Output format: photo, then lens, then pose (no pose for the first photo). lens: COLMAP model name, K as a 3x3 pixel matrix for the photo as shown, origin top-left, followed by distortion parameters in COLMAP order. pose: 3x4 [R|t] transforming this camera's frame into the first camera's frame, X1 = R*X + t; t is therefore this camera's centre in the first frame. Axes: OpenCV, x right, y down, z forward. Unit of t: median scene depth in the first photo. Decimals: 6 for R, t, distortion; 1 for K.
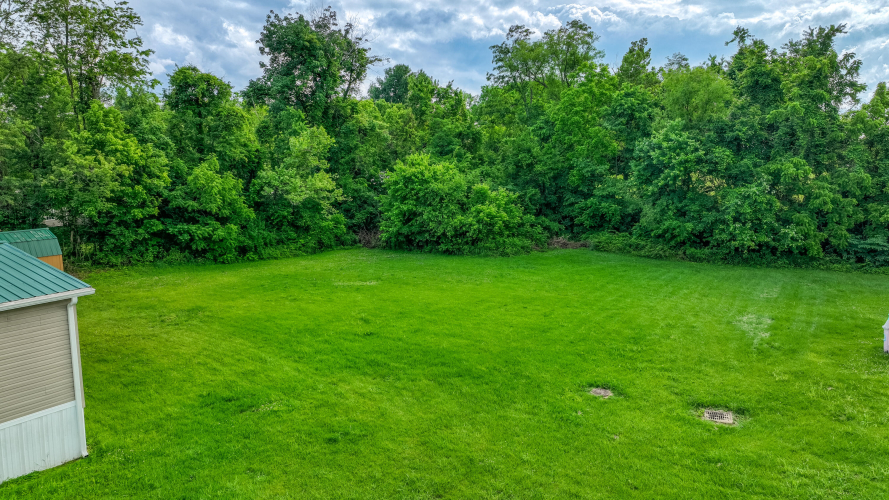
lens RADIAL K [[619.8, 0, 444.5], [0, 619.8, 250.0], [0, 0, 1]] dist [-0.044196, 0.050932]
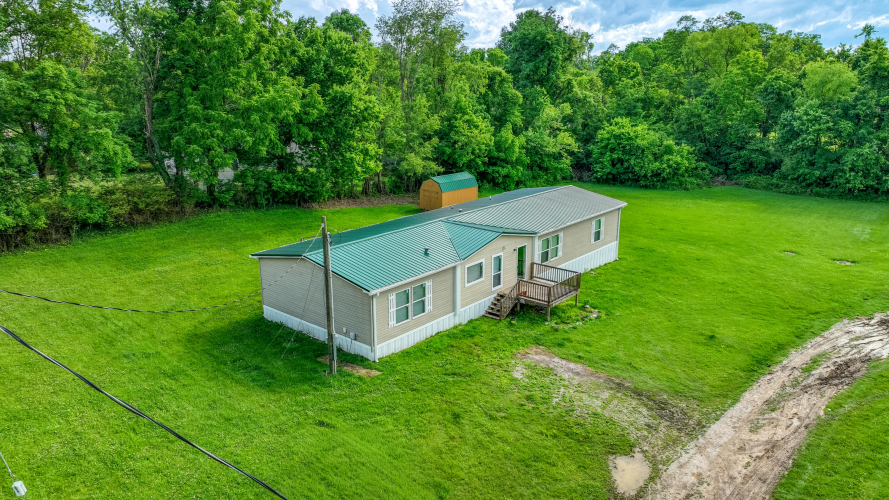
lens RADIAL K [[619.8, 0, 444.5], [0, 619.8, 250.0], [0, 0, 1]] dist [-0.044196, 0.050932]
pose [[0.992515, 0.031304, -0.118042, -0.302301], [-0.016944, 0.992539, 0.120747, -0.016706], [0.120941, -0.117843, 0.985640, -0.570458]]
